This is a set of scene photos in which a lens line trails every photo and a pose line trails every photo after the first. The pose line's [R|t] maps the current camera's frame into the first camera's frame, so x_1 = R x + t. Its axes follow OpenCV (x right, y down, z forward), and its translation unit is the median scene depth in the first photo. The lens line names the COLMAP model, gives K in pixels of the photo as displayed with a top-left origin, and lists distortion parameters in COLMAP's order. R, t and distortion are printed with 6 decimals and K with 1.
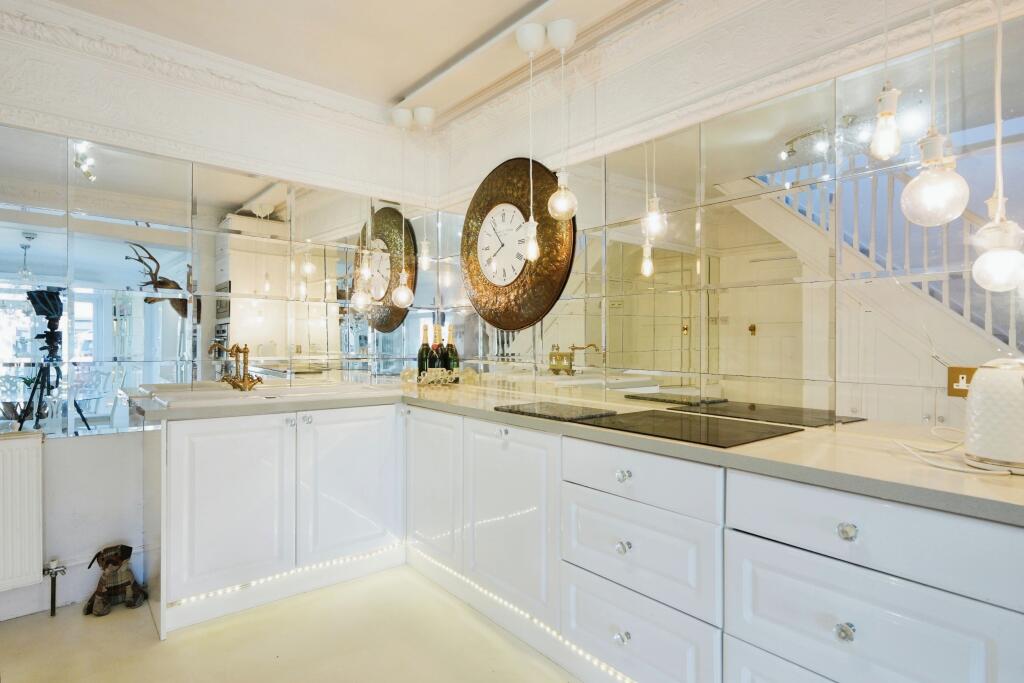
lens RADIAL K [[535.0, 0, 512.0], [0, 535.0, 341.5], [0, 0, 1]] dist [-0.001478, -0.000914]
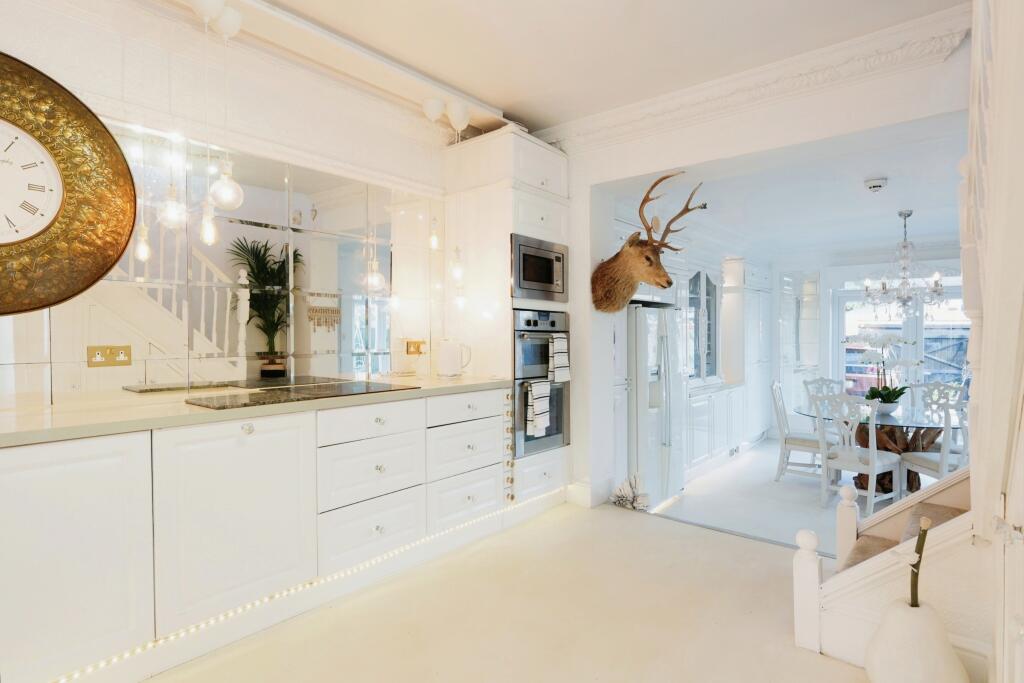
lens RADIAL K [[535.0, 0, 512.0], [0, 535.0, 341.5], [0, 0, 1]] dist [-0.001478, -0.000914]
pose [[-0.163645, -0.017973, 0.986355, -0.793346], [0.006990, 0.999788, 0.019377, 0.002835], [-0.986494, 0.010066, -0.163485, 0.526855]]
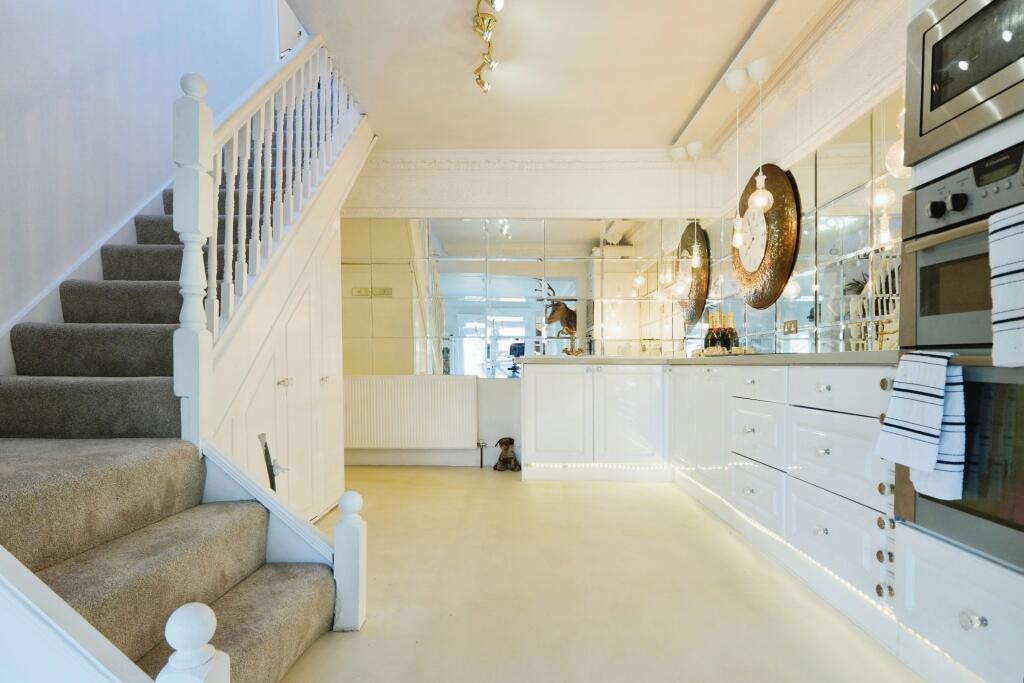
lens RADIAL K [[544.6, 0, 513.0], [0, 544.6, 369.1], [0, 0, 1]] dist [-0.000966, -0.000442]
pose [[0.760476, -0.004243, -0.649352, 0.410919], [0.008352, 0.999960, 0.003247, 0.121780], [0.649312, -0.007892, 0.760481, -0.340075]]
